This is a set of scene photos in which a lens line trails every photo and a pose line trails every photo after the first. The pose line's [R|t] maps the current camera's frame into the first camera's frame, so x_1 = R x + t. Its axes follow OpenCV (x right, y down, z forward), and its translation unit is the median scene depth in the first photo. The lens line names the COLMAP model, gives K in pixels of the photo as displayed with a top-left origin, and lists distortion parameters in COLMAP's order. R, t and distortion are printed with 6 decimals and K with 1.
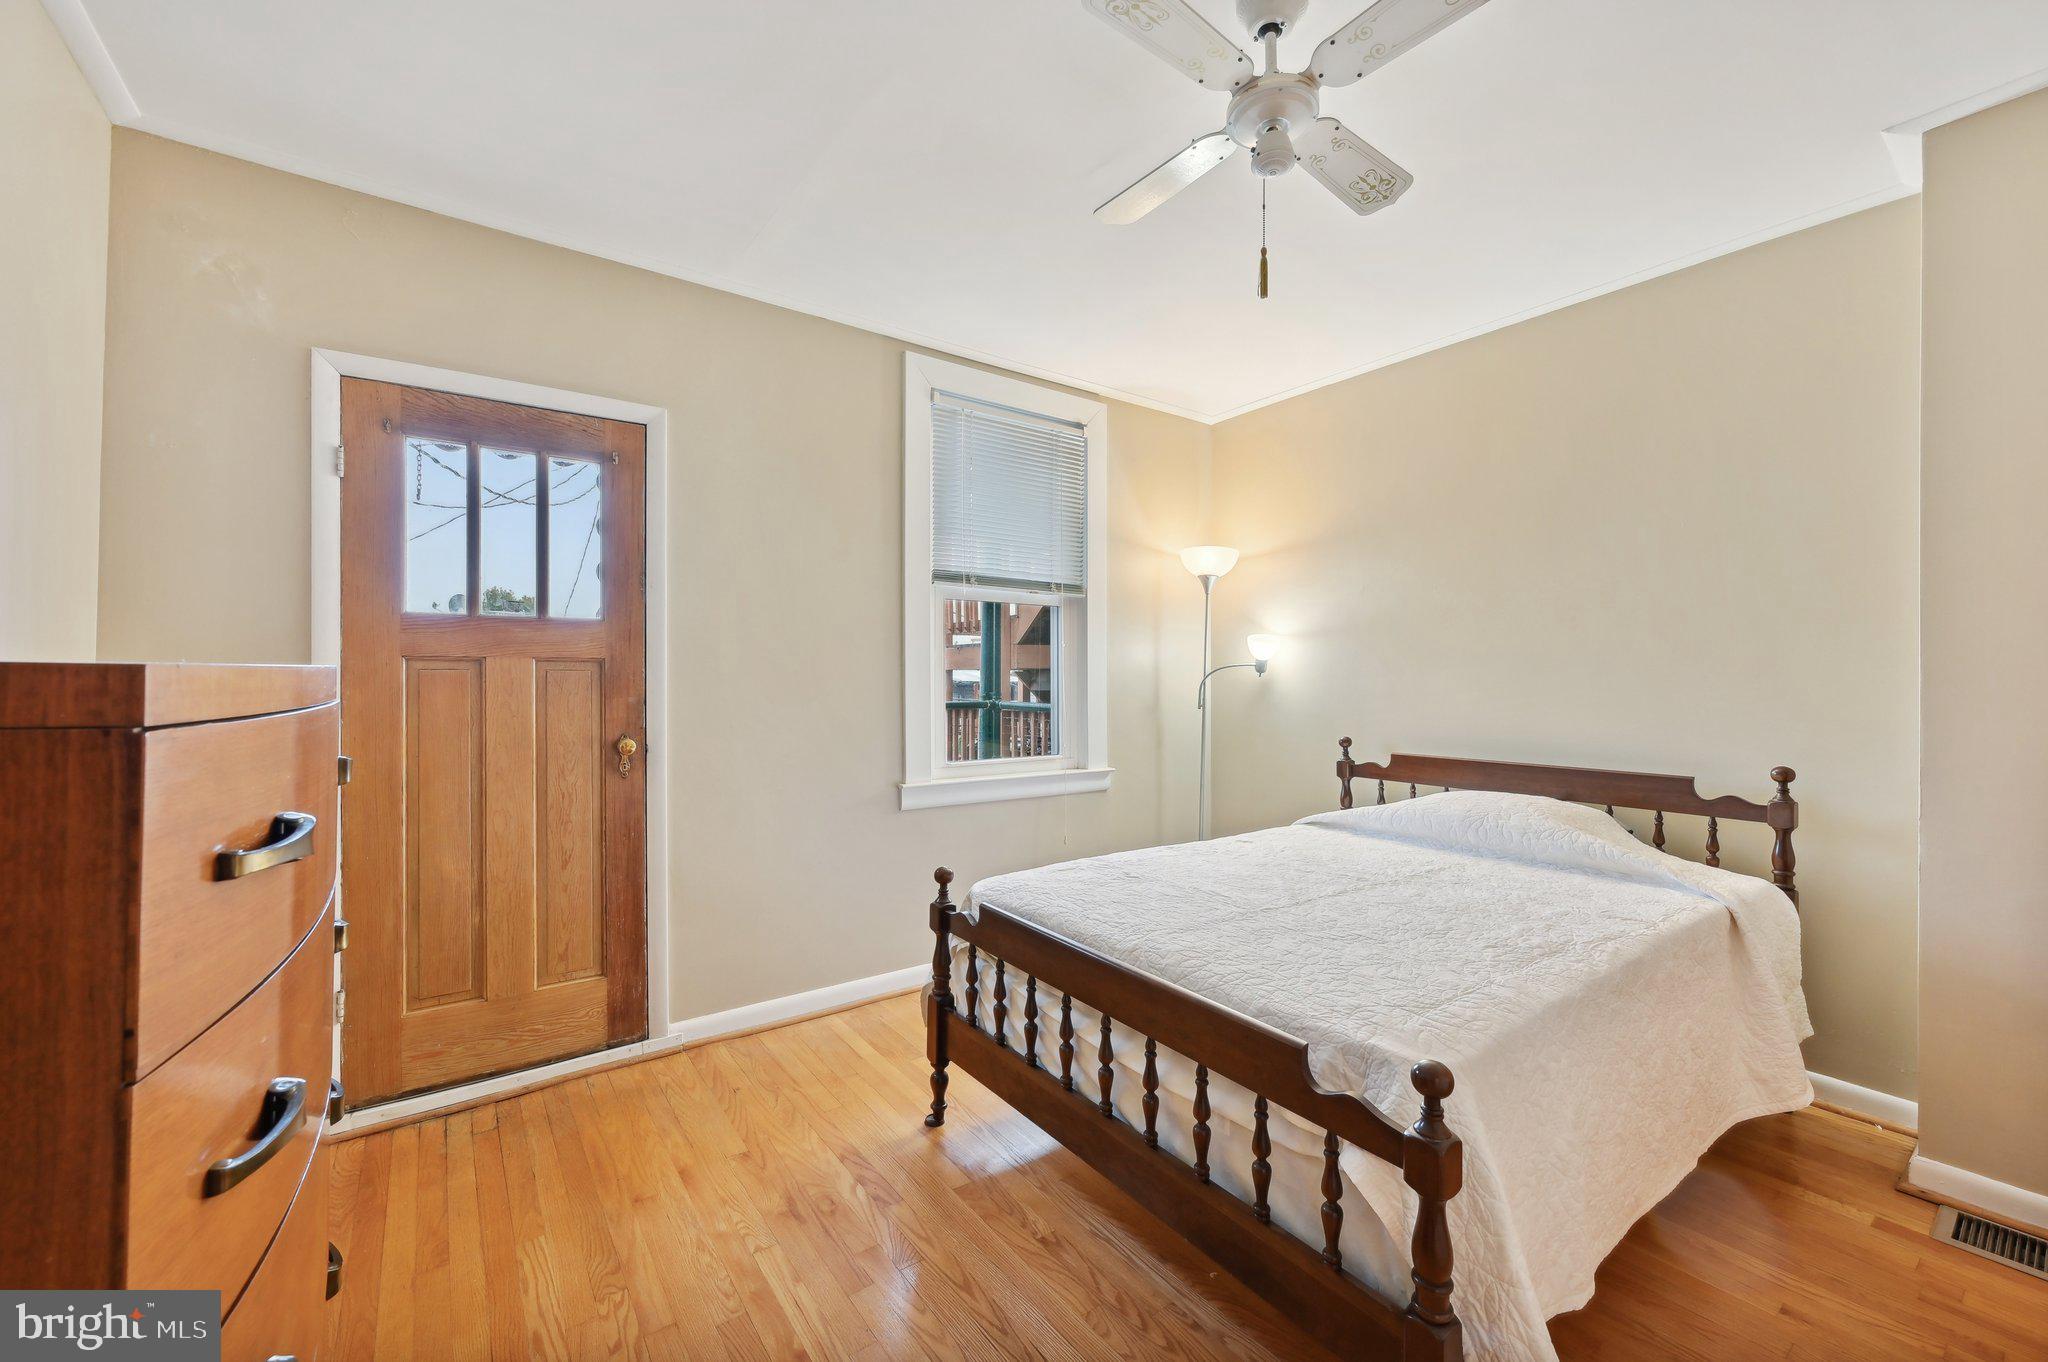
lens RADIAL K [[824.7, 0, 1035.0], [0, 824.7, 684.0], [0, 0, 1]] dist [-0.003600, -0.000196]
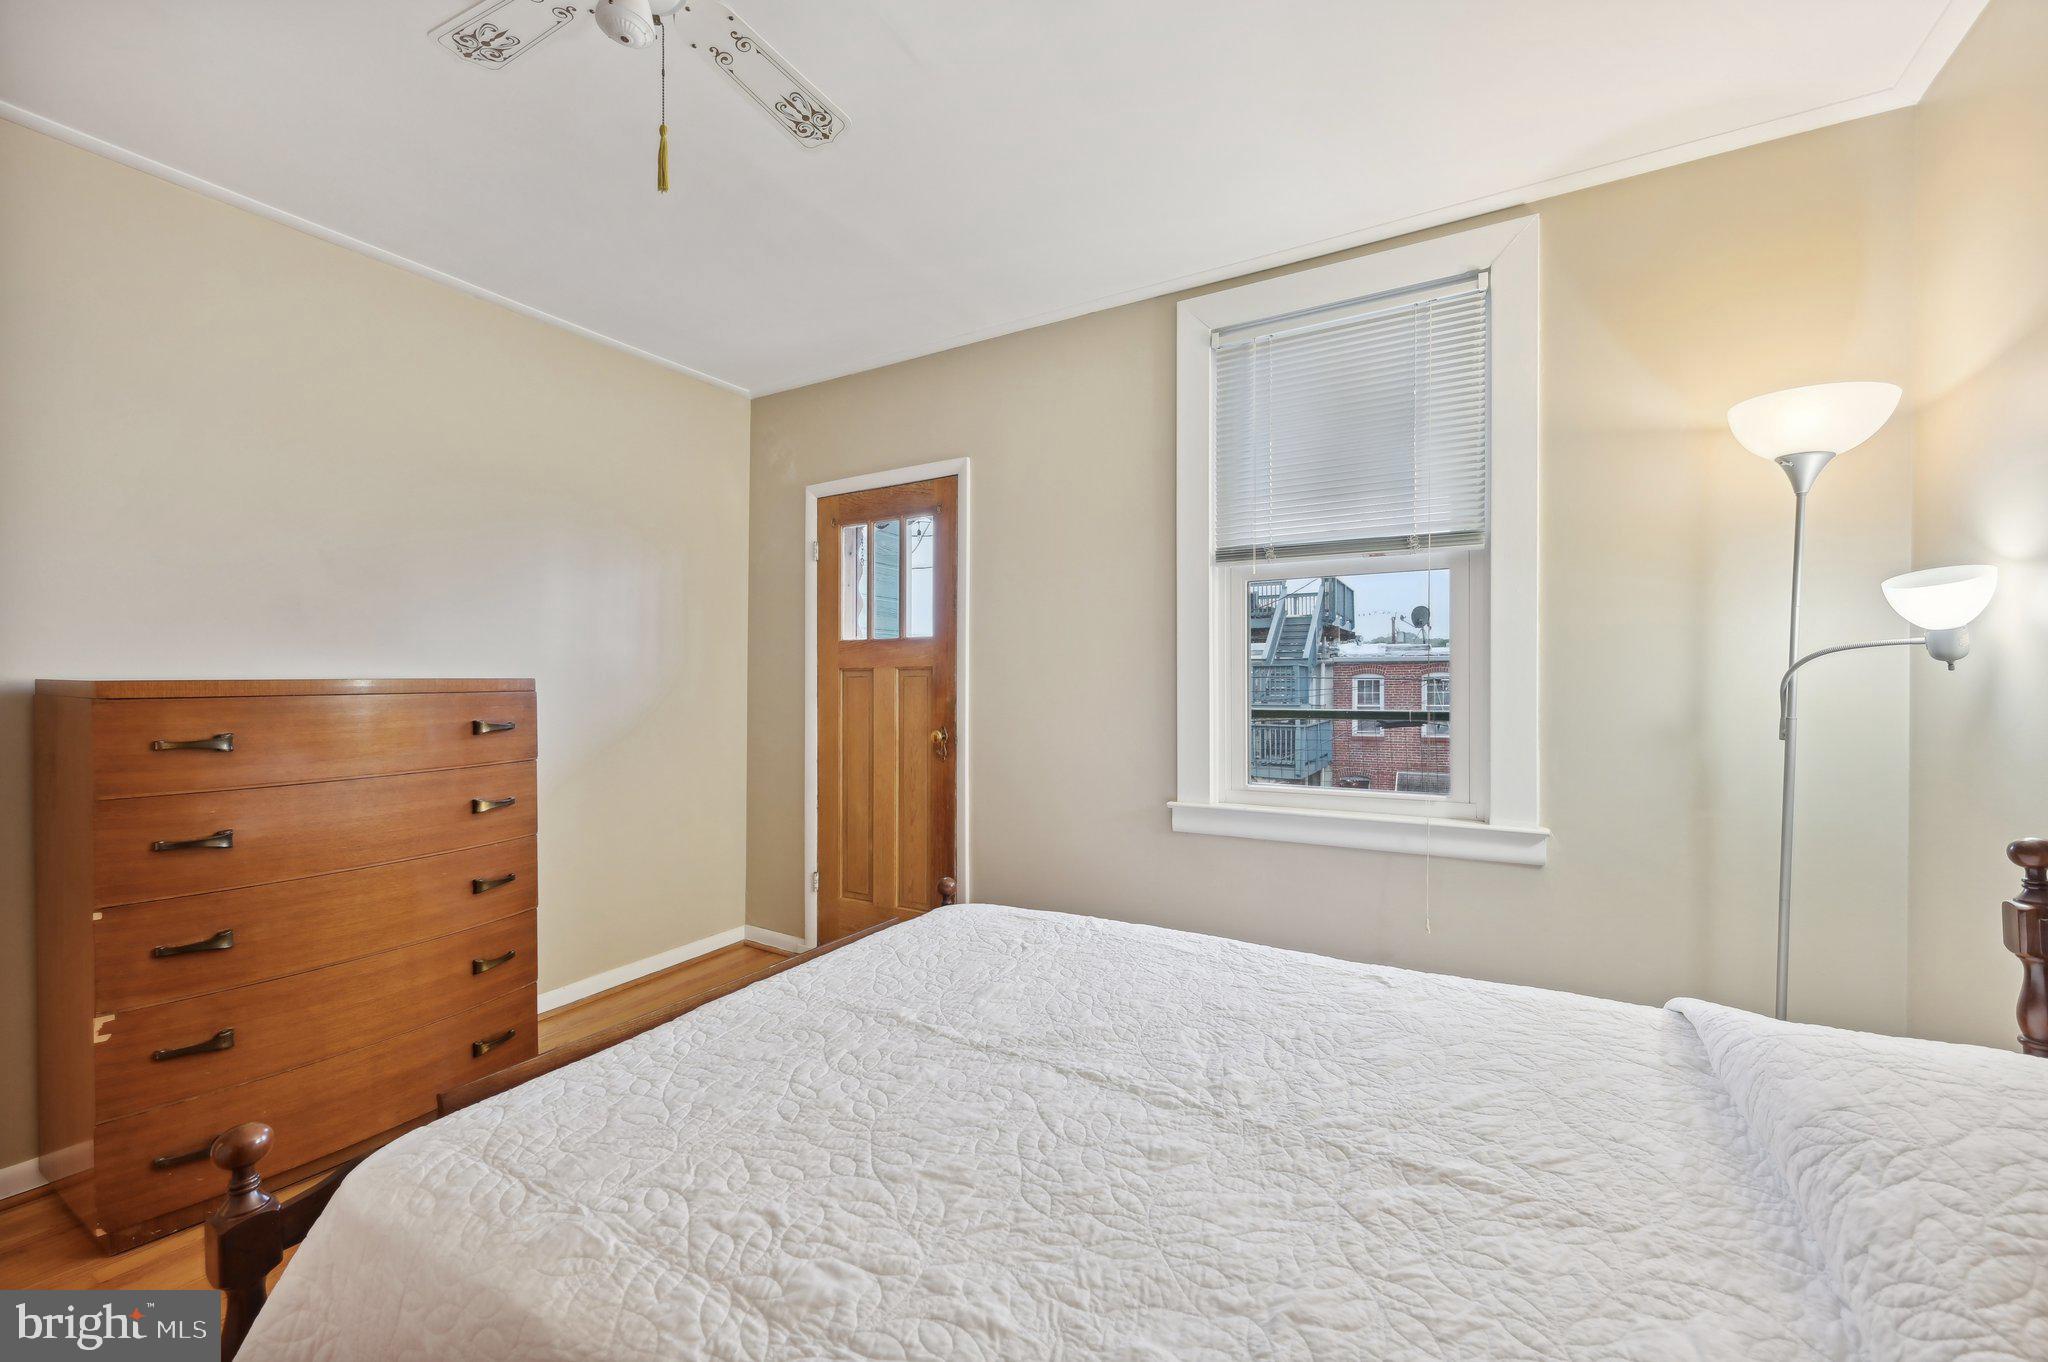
lens RADIAL K [[819.6, 0, 1024.7], [0, 819.6, 688.3], [0, 0, 1]] dist [0.009198, -0.000056]
pose [[0.397350, 0.003339, -0.917661, 0.701944], [0.000192, 0.999993, 0.003722, -0.001859], [0.917667, -0.001655, 0.397346, 0.619895]]
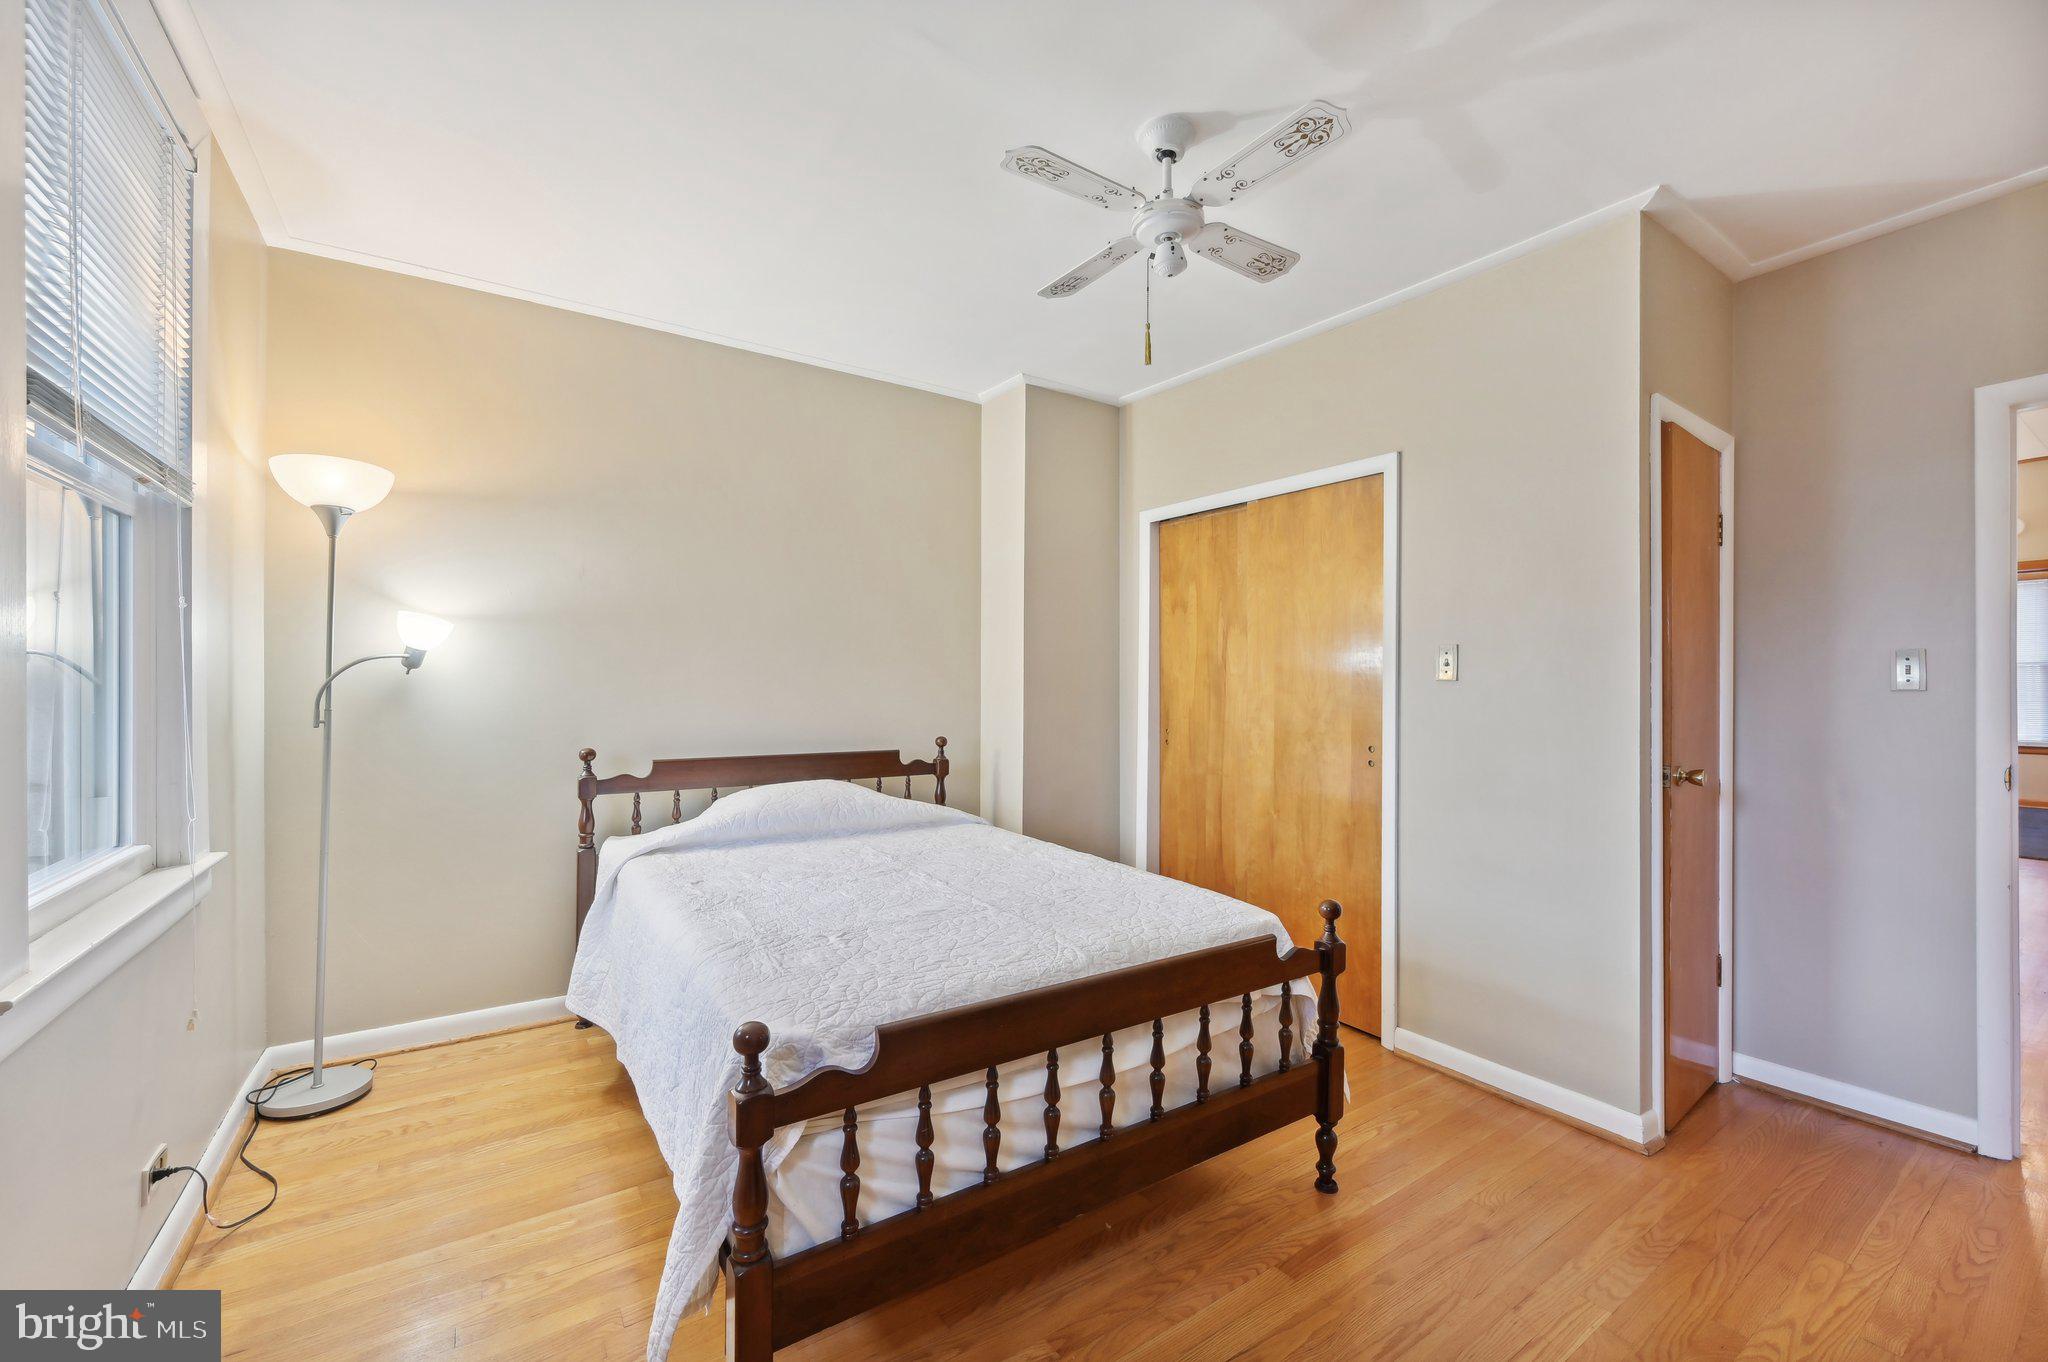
lens RADIAL K [[824.7, 0, 1035.0], [0, 824.7, 684.0], [0, 0, 1]] dist [-0.003600, -0.000196]
pose [[0.027302, -0.006139, 0.999608, -0.576142], [0.000583, 0.999981, 0.006126, -0.007011], [-0.999627, 0.000416, 0.027305, 0.702255]]
